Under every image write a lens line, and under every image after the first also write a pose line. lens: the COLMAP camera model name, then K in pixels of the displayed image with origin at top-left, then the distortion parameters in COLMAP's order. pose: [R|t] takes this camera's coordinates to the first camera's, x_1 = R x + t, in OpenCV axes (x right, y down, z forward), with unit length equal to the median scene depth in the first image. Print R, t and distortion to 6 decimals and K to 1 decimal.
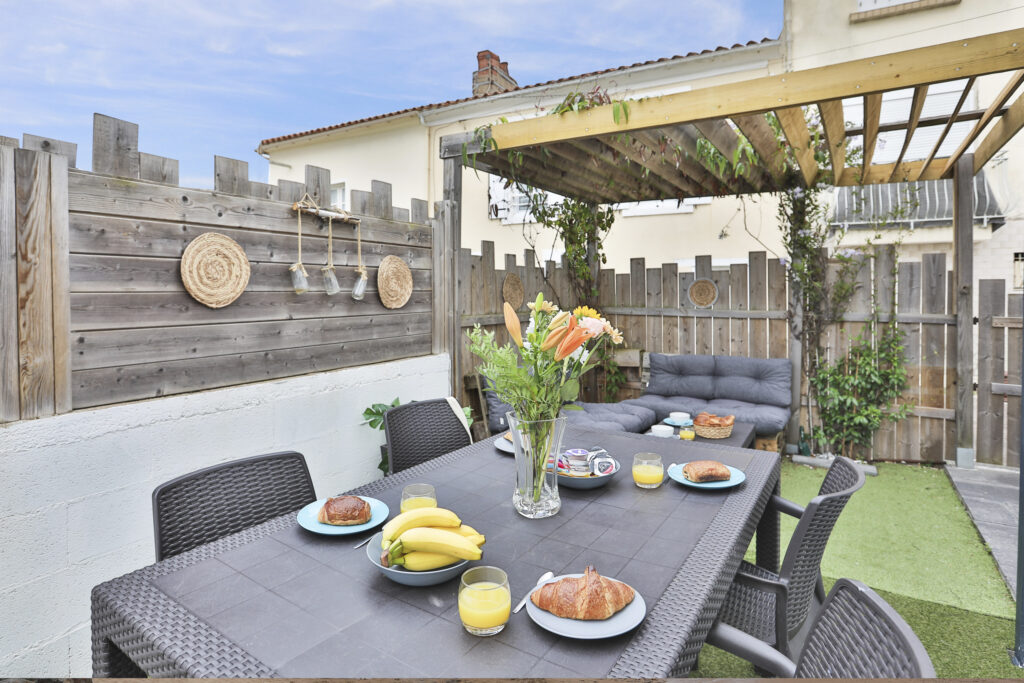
lens RADIAL K [[544.2, 0, 495.4], [0, 544.2, 306.7], [0, 0, 1]] dist [-0.057383, 0.030295]
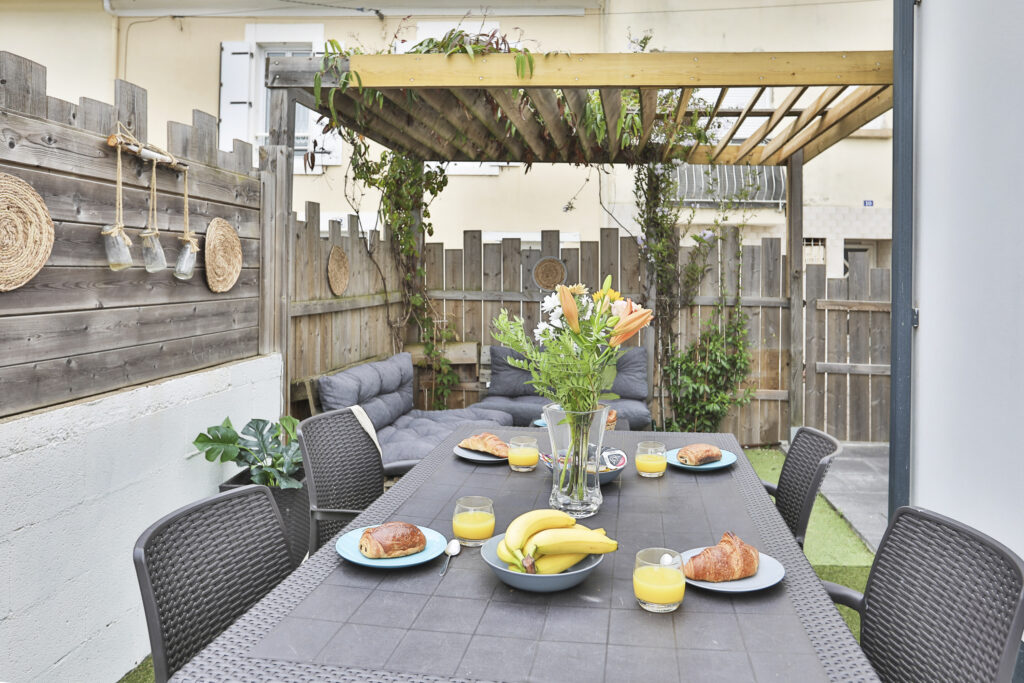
lens RADIAL K [[724.8, 0, 540.0], [0, 724.8, 273.9], [0, 0, 1]] dist [-0.050867, 0.047416]
pose [[0.889456, 0.010704, 0.456895, -0.213943], [-0.000520, 0.999749, -0.022409, 0.000335], [-0.457020, 0.019695, 0.889238, -0.026616]]
